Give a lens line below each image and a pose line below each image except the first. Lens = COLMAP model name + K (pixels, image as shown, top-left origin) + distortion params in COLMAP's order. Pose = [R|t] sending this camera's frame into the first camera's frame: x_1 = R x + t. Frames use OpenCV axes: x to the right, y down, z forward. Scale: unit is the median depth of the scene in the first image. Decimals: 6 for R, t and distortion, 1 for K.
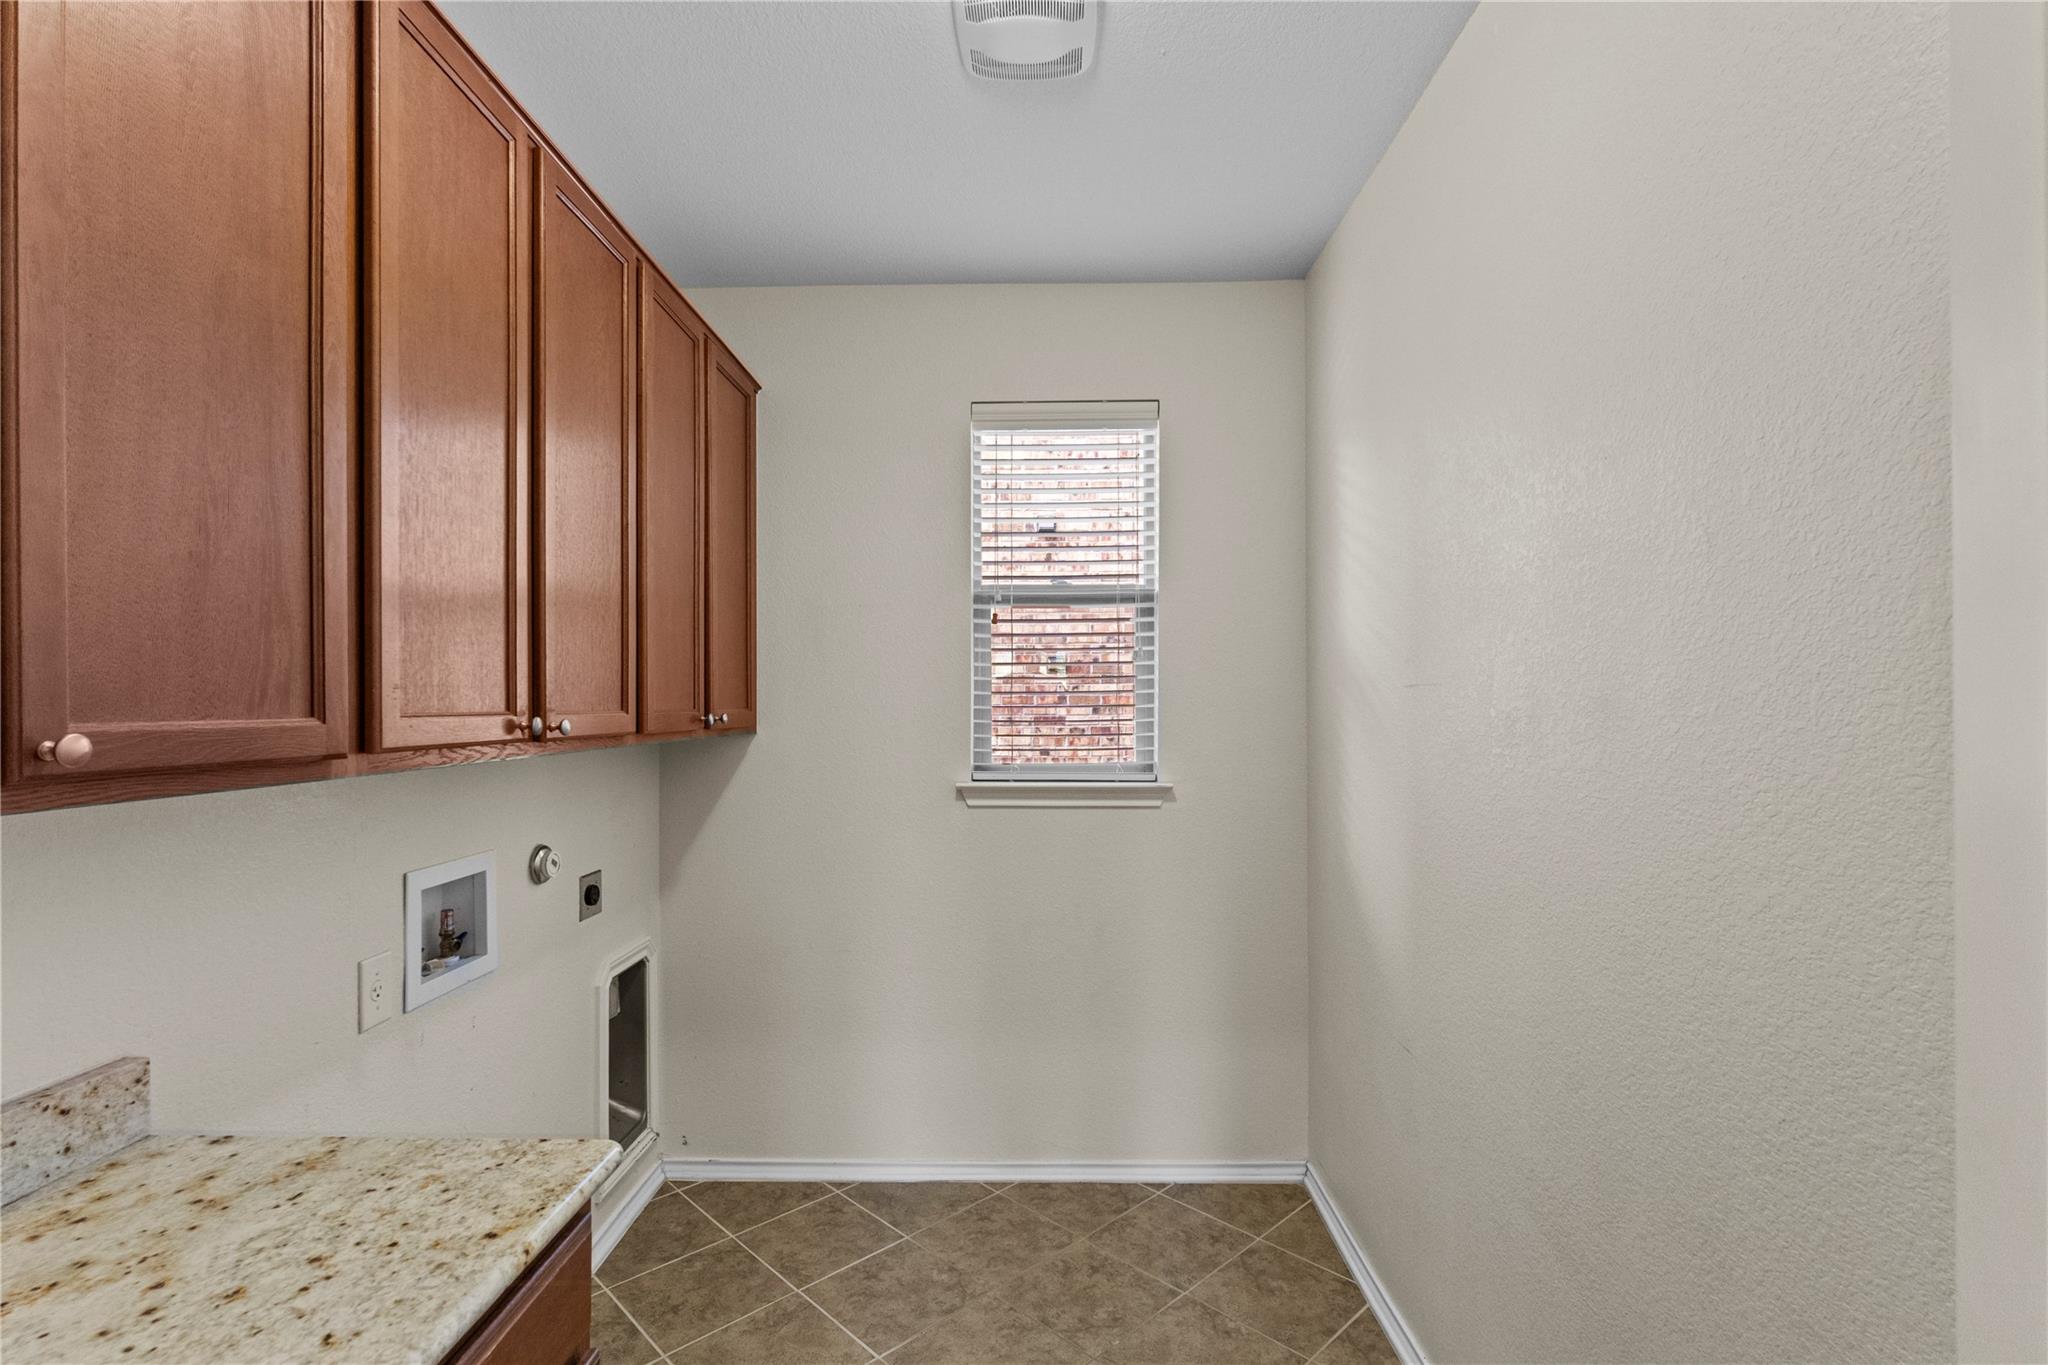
lens RADIAL K [[945.5, 0, 1017.6], [0, 945.5, 704.1], [0, 0, 1]] dist [0.000458, 0.000092]
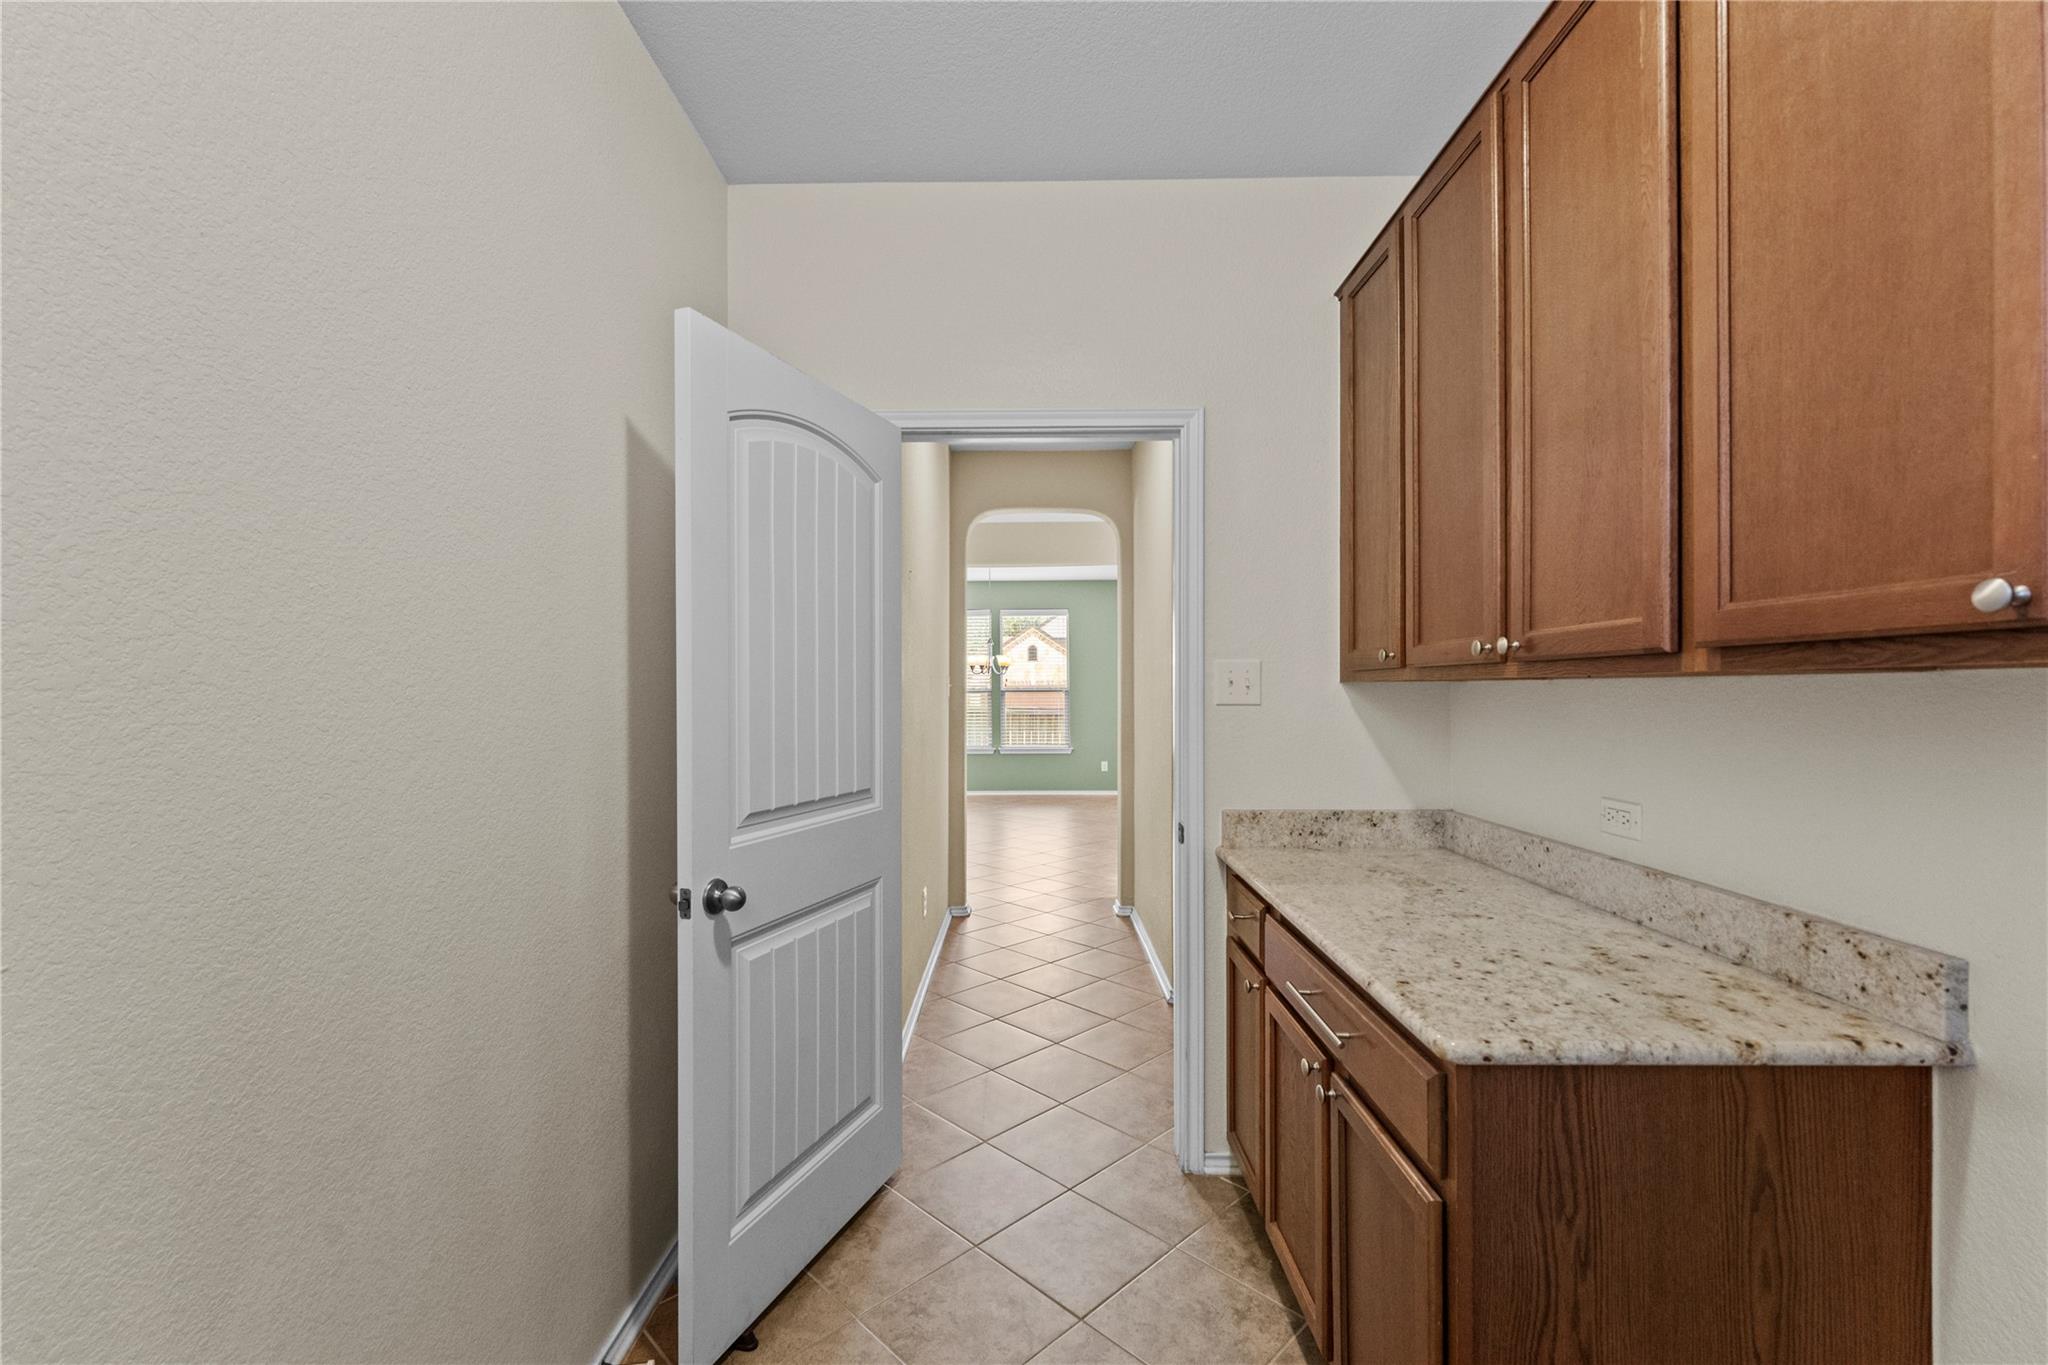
lens RADIAL K [[868.1, 0, 1022.0], [0, 868.1, 675.3], [0, 0, 1]] dist [-0.002705, -0.000192]
pose [[-0.999904, 0.005535, -0.012667, 0.036402], [0.005754, 0.999833, -0.017355, 0.104005], [0.012568, -0.017427, -0.999769, 2.132299]]
